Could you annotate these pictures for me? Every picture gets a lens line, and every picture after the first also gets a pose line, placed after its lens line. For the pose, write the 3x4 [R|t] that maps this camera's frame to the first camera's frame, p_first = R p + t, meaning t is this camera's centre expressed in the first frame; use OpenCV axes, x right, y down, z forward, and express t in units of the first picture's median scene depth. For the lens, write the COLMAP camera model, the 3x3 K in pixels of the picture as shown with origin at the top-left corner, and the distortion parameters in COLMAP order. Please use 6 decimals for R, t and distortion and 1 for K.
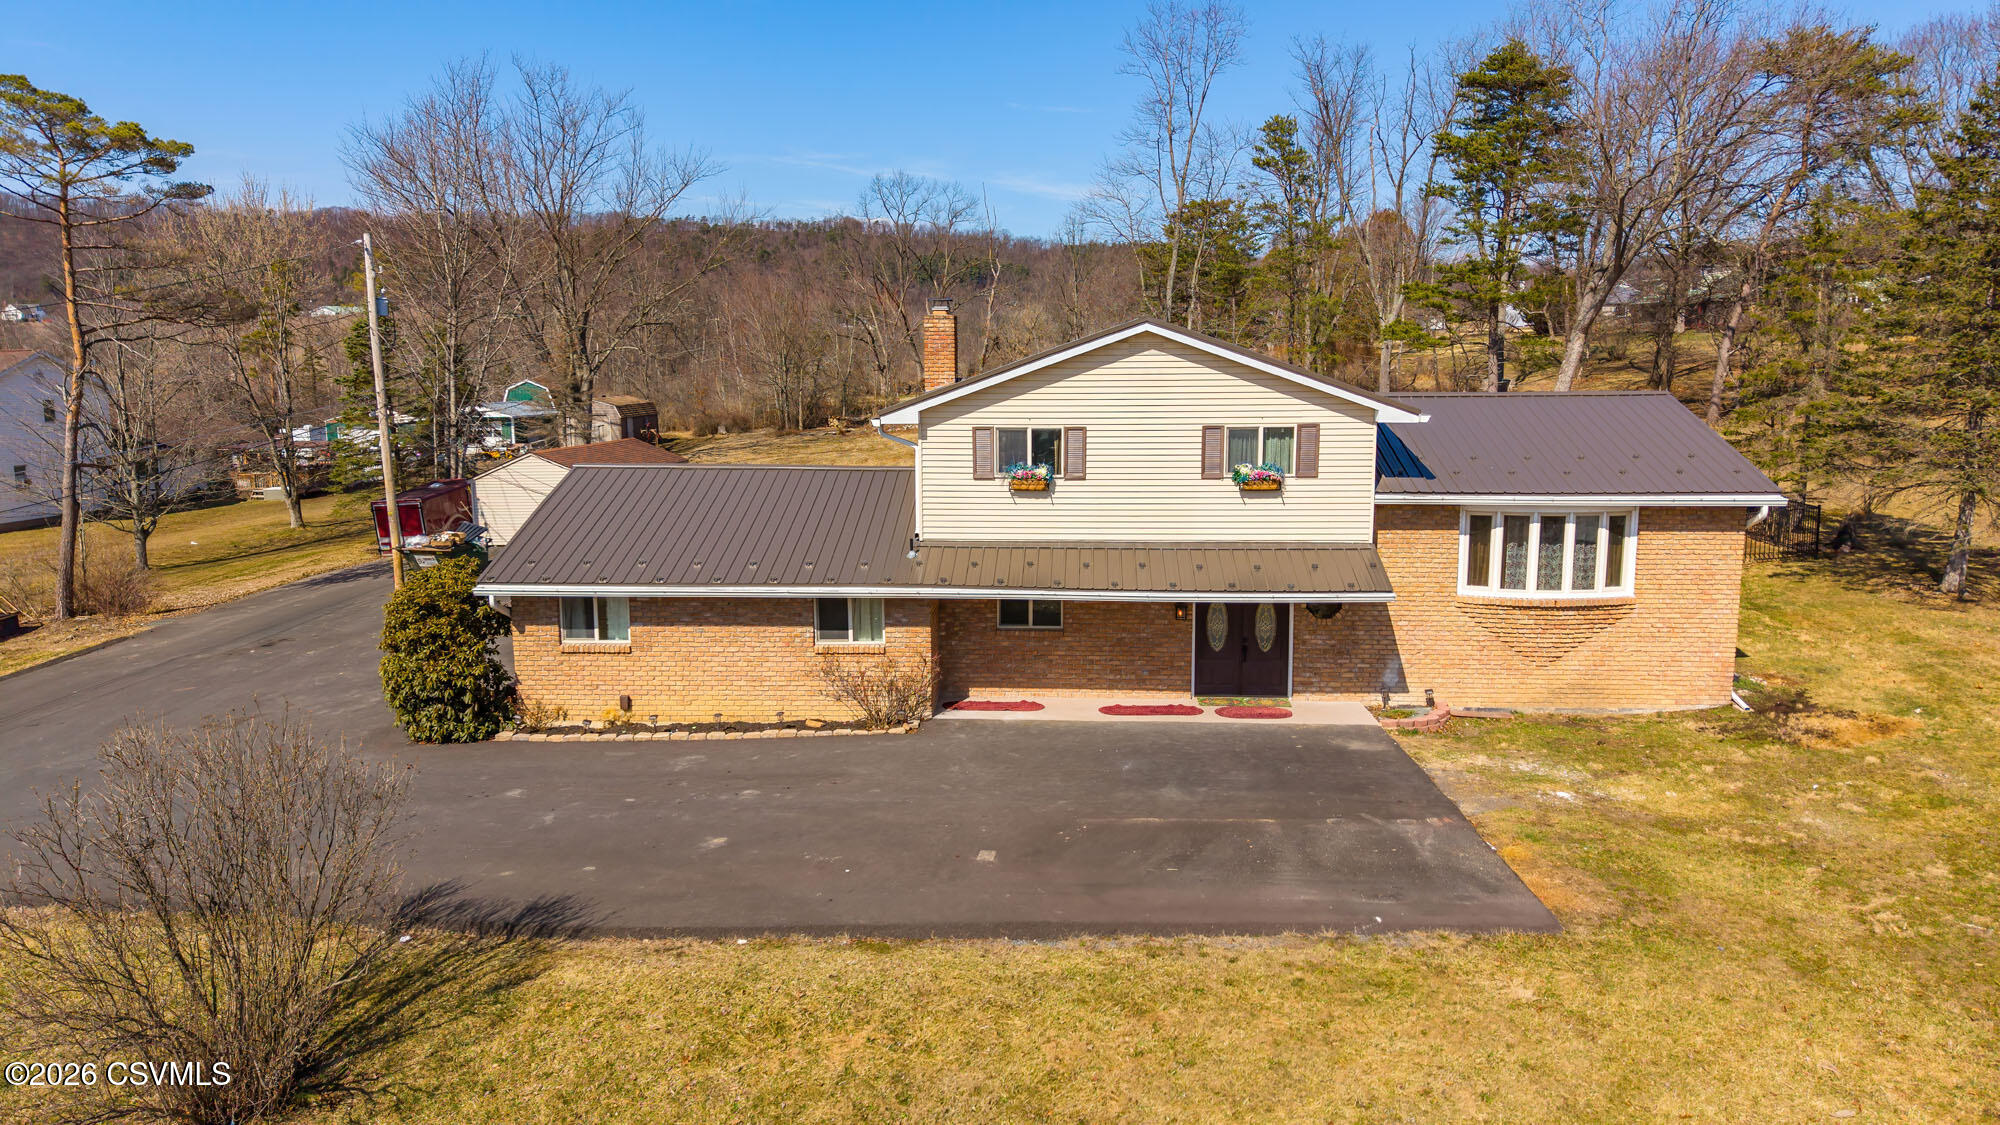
lens RADIAL K [[1328.6, 0, 1000.0], [0, 1328.6, 562.5], [0, 0, 1]] dist [0.038644, -0.037463]
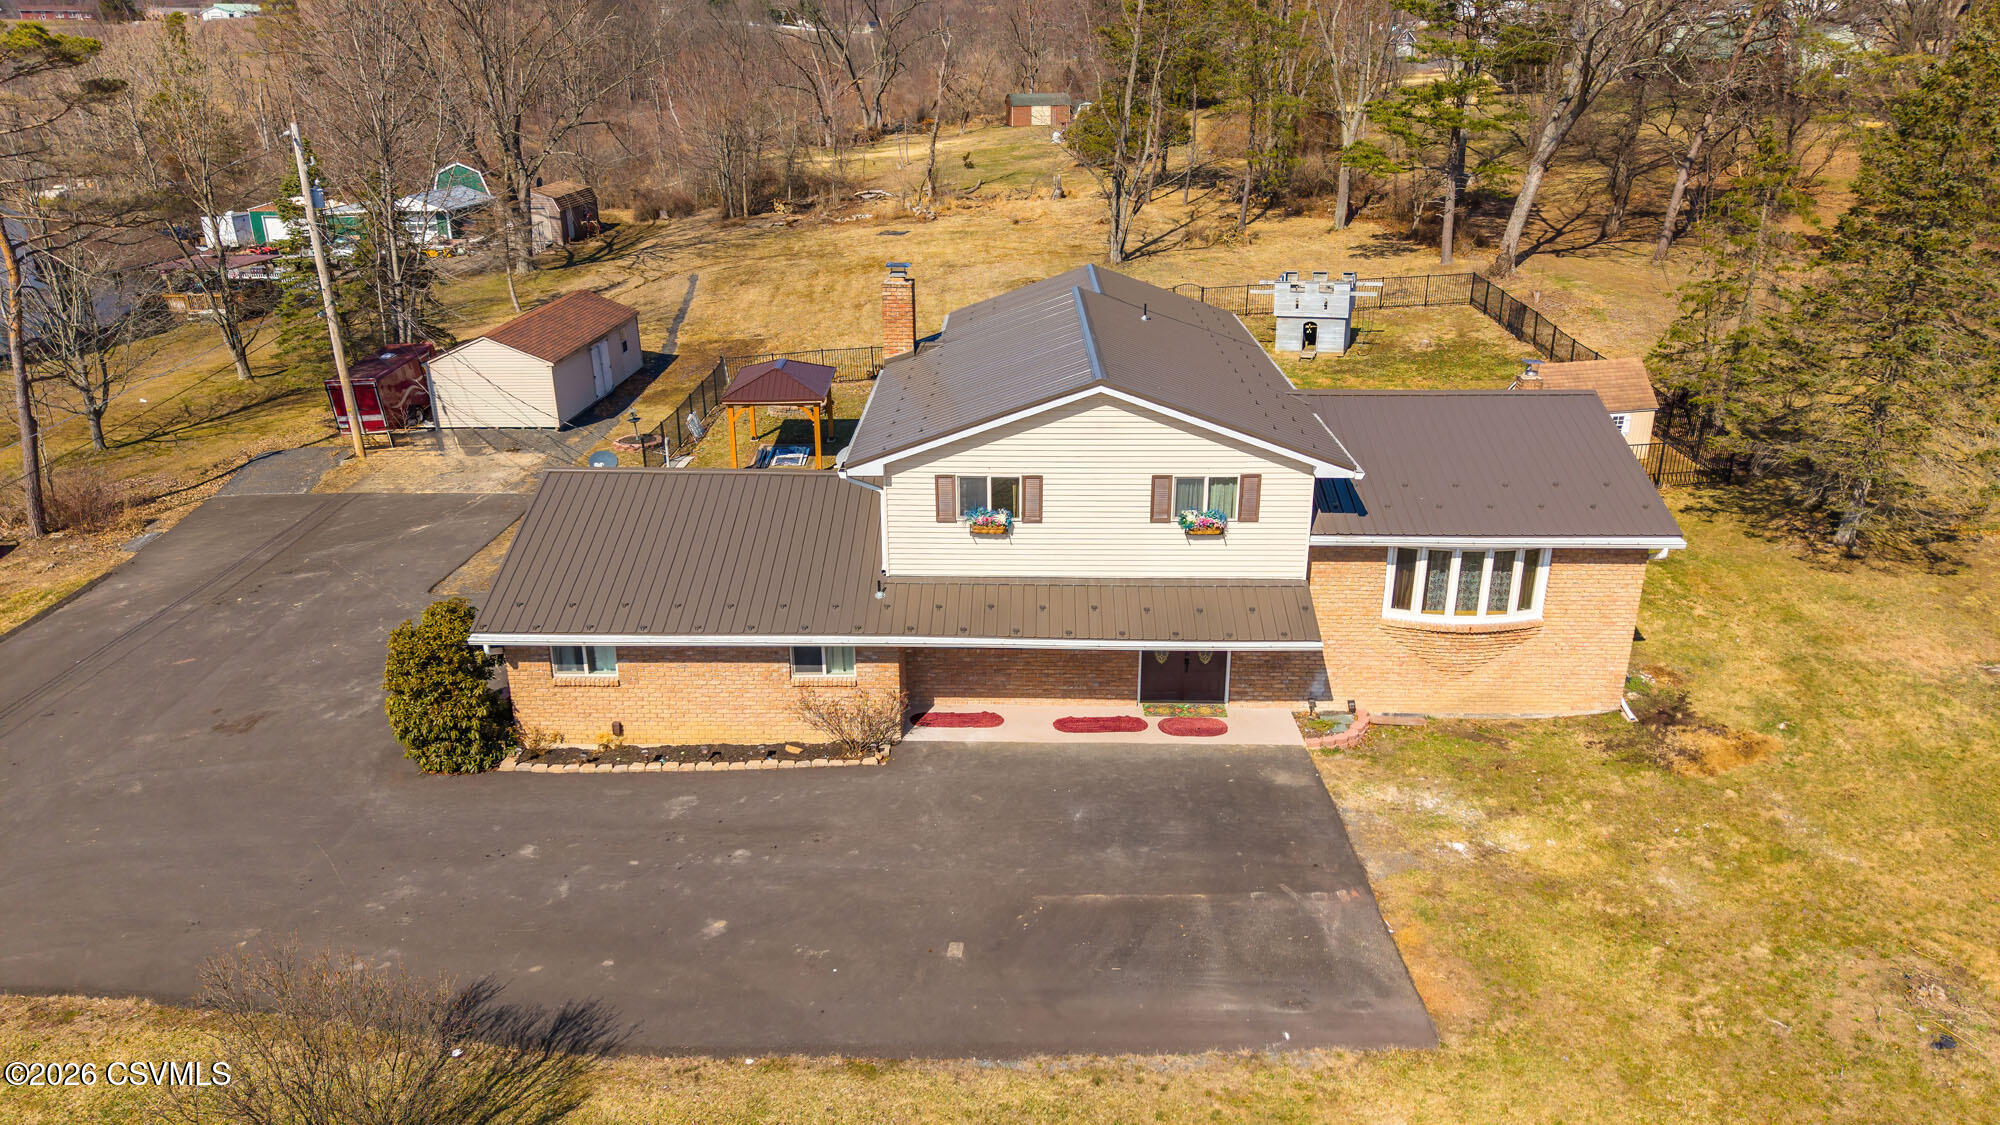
lens RADIAL K [[1328.6, 0, 1000.0], [0, 1328.6, 562.5], [0, 0, 1]] dist [0.038644, -0.037463]
pose [[0.999371, -0.011267, 0.033617, -0.004937], [0.003905, 0.977374, 0.211481, -0.261737], [-0.035239, -0.211217, 0.976804, -0.042963]]
